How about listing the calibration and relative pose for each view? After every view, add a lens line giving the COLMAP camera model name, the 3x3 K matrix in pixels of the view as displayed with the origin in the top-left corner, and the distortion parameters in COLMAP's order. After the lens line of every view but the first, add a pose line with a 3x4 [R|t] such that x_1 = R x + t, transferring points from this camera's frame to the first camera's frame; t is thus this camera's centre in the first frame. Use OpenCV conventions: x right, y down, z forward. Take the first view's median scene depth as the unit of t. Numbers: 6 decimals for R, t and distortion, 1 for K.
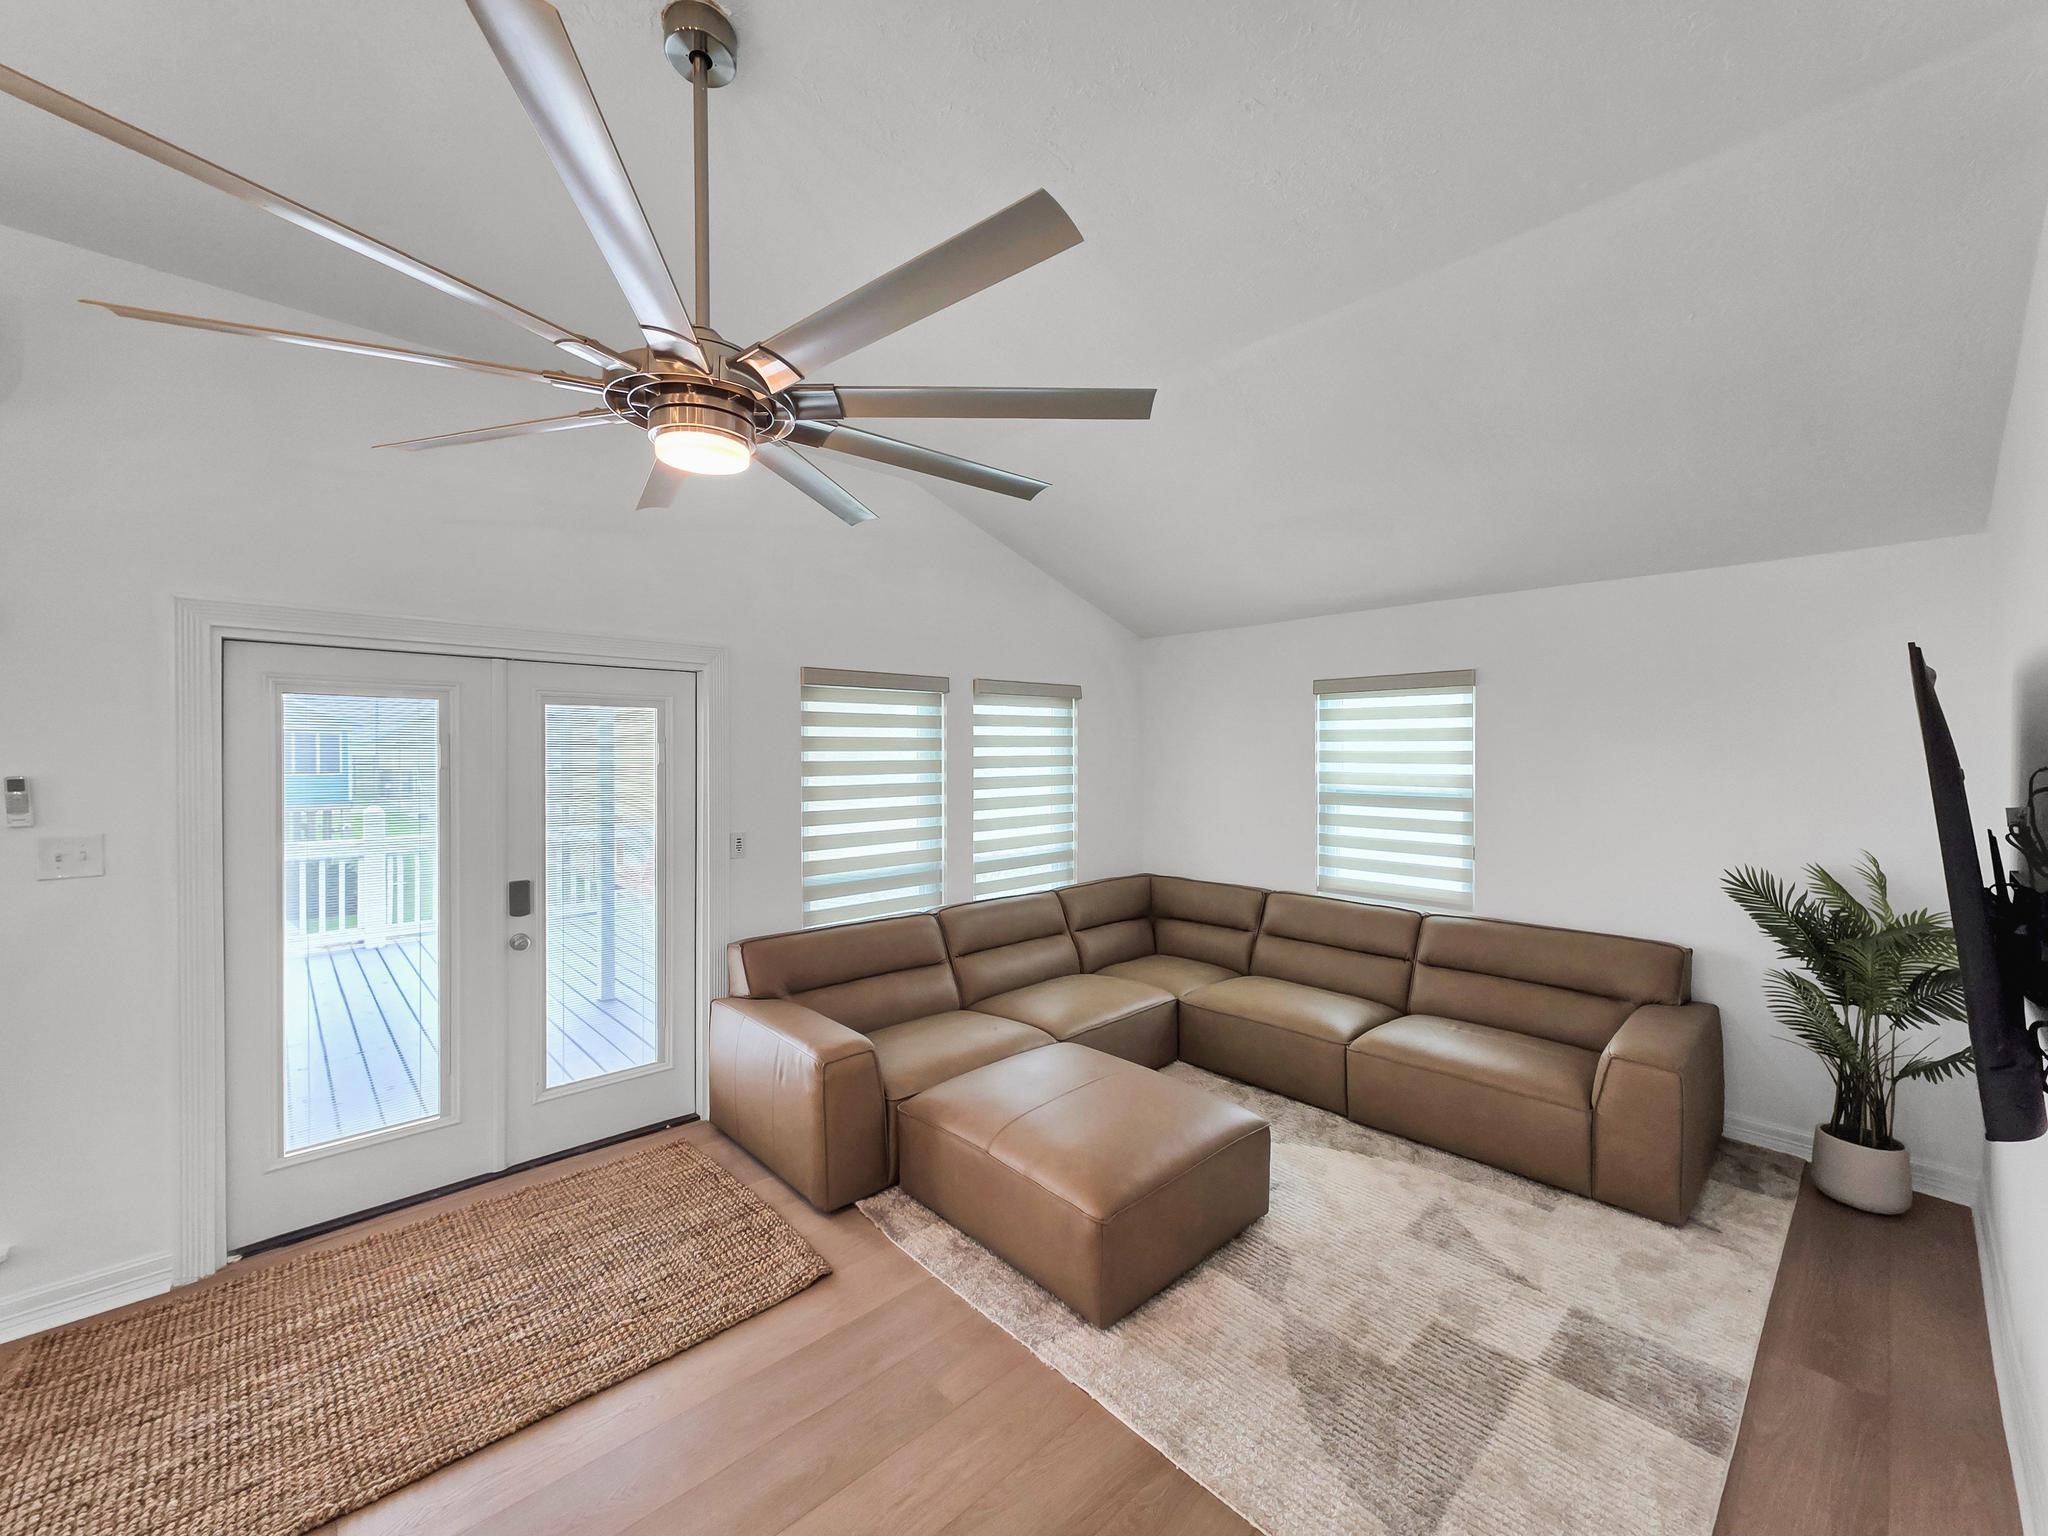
lens RADIAL K [[819.1, 0, 1020.5], [0, 819.1, 763.3], [0, 0, 1]] dist [-0.000438, -0.000060]
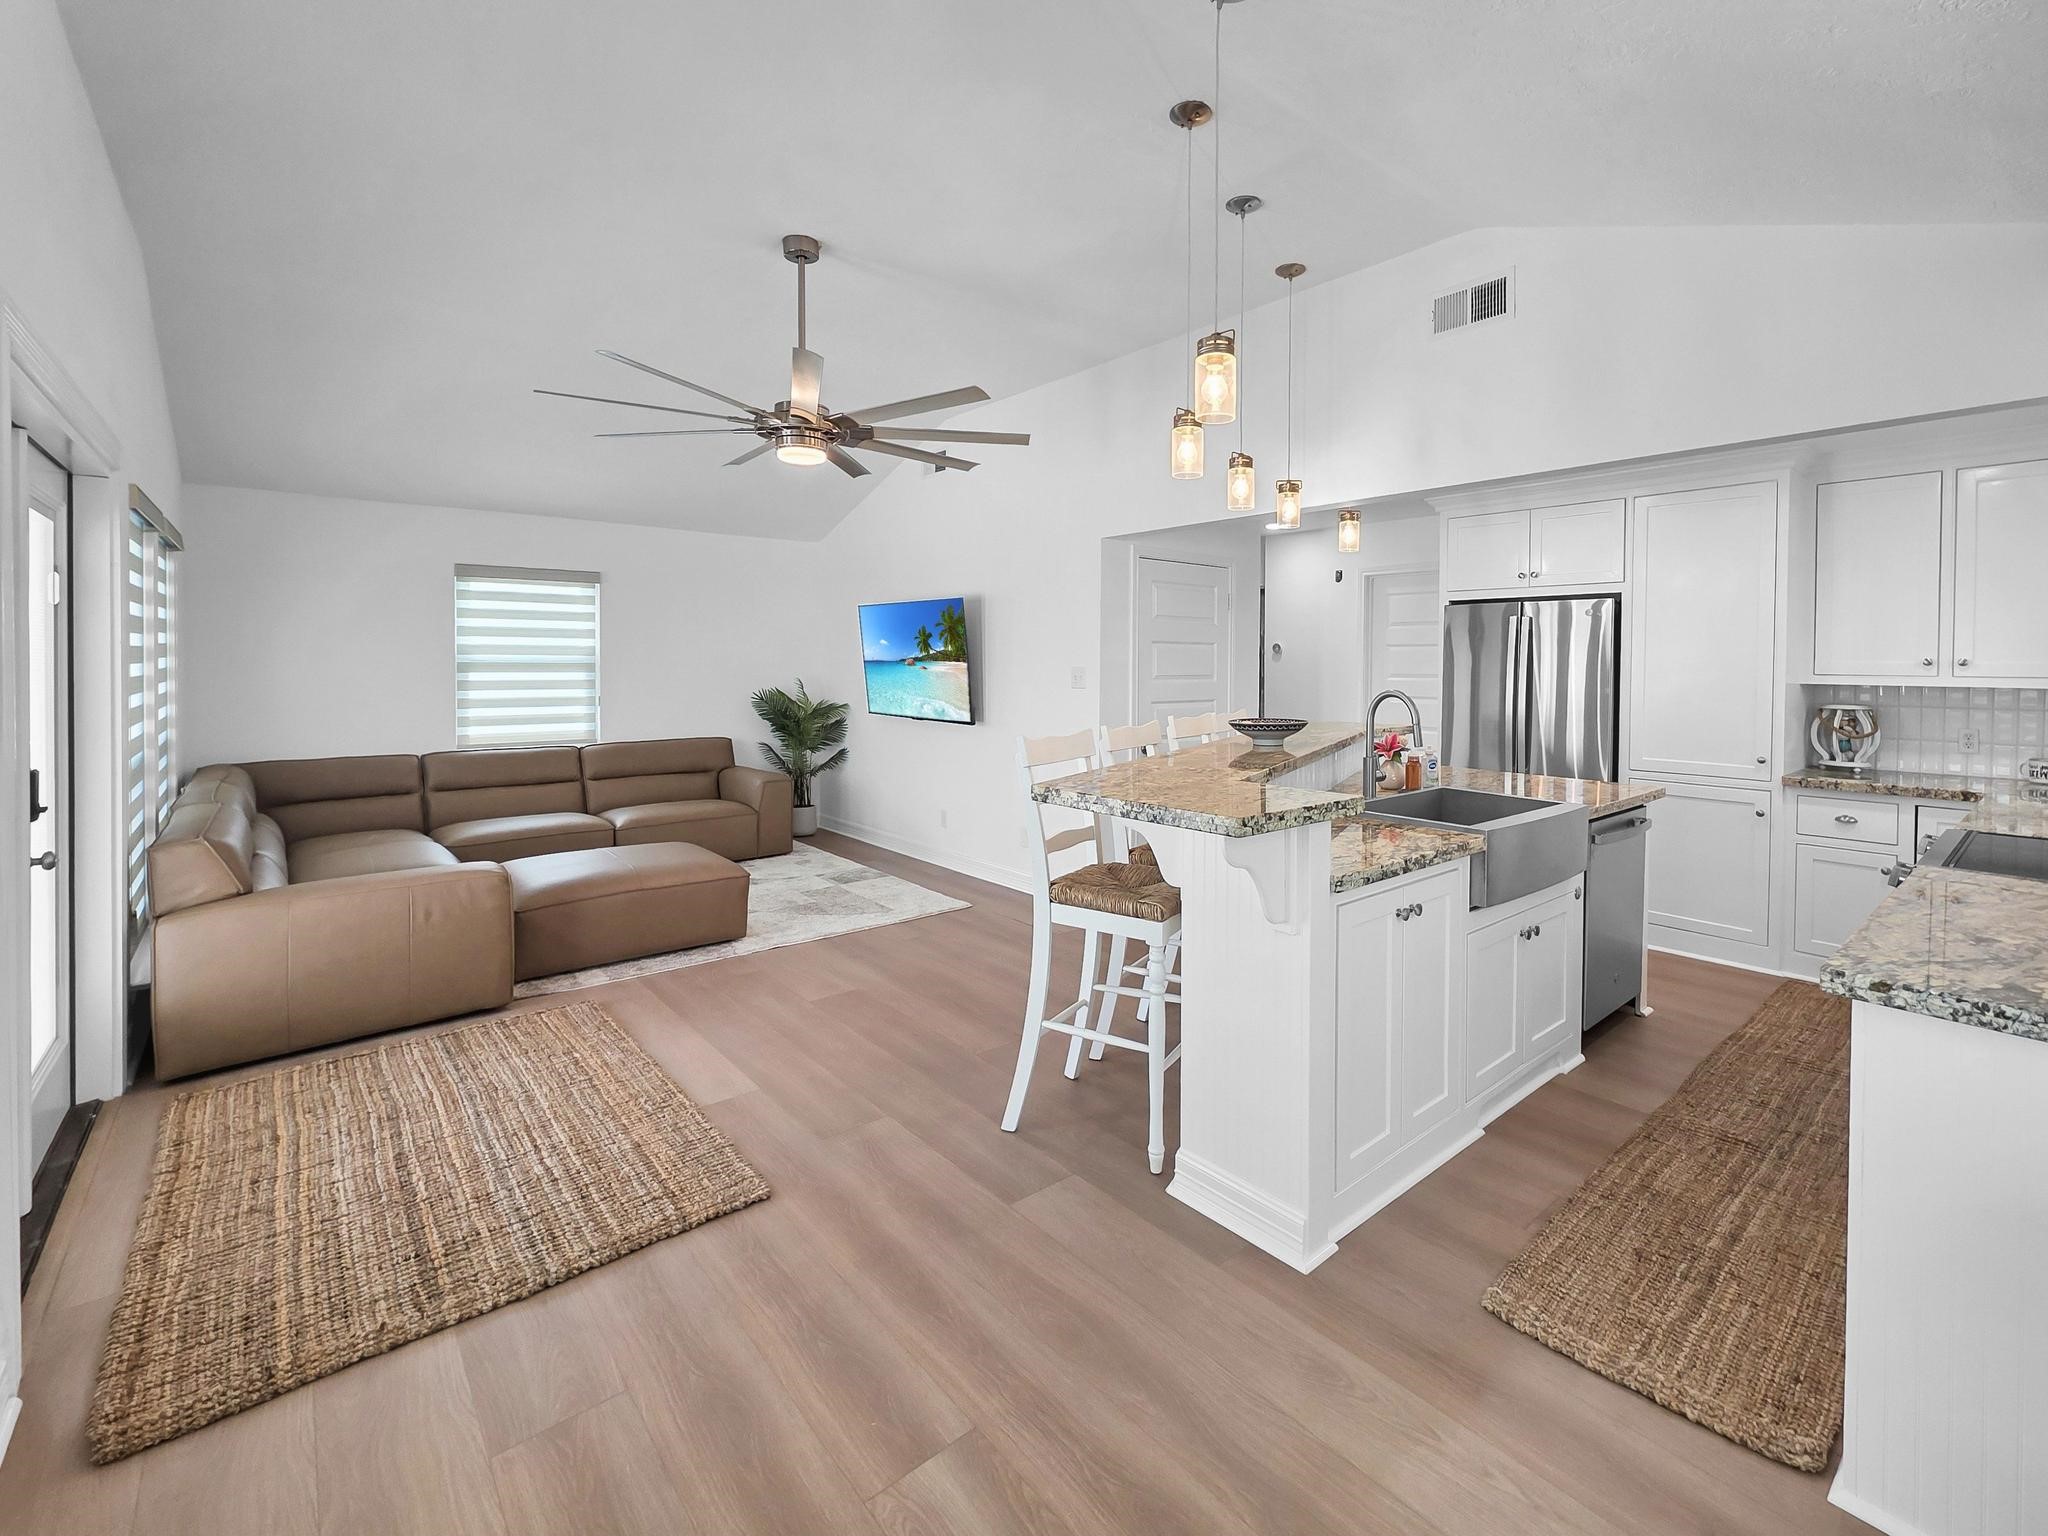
lens RADIAL K [[901.7, 0, 1099.4], [0, 901.7, 675.8], [0, 0, 1]] dist [0.002389, 0.000116]
pose [[0.019930, -0.015898, 0.999675, -1.006978], [0.008542, 0.999840, 0.015730, 0.048839], [-0.999765, 0.008226, 0.020063, 0.095440]]
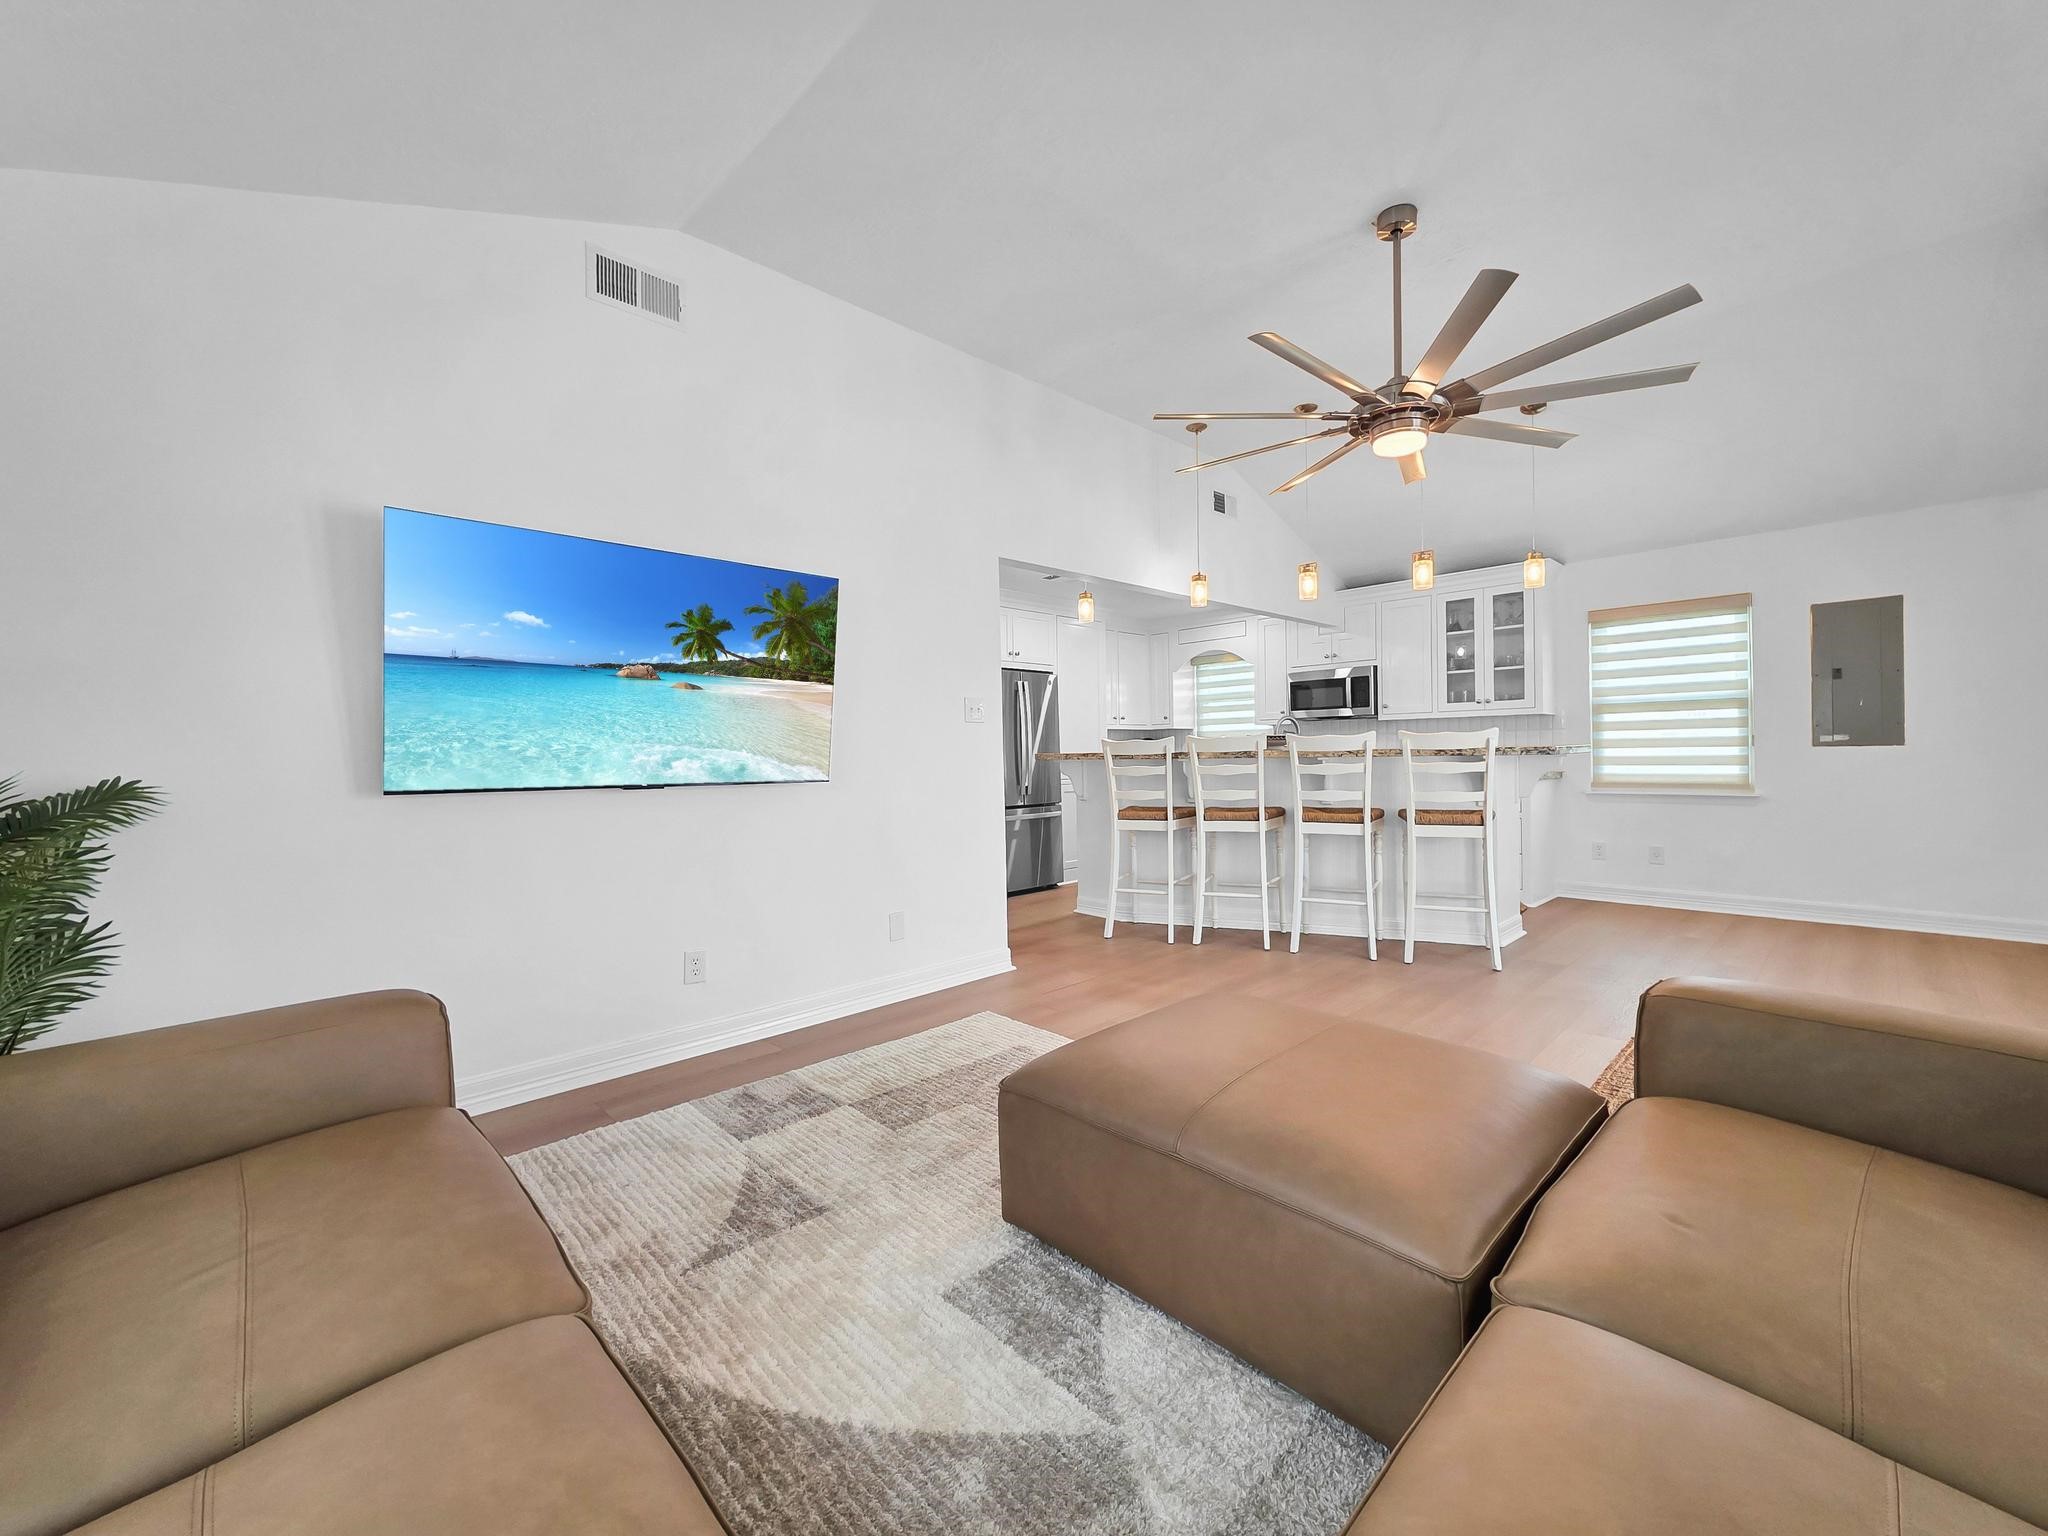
lens RADIAL K [[819.1, 0, 1020.5], [0, 819.1, 763.3], [0, 0, 1]] dist [-0.000438, -0.000060]
pose [[-0.999852, 0.015970, -0.006339, 0.194465], [0.015800, 0.999539, 0.025913, 0.110172], [0.006750, 0.025809, -0.999644, 1.124735]]
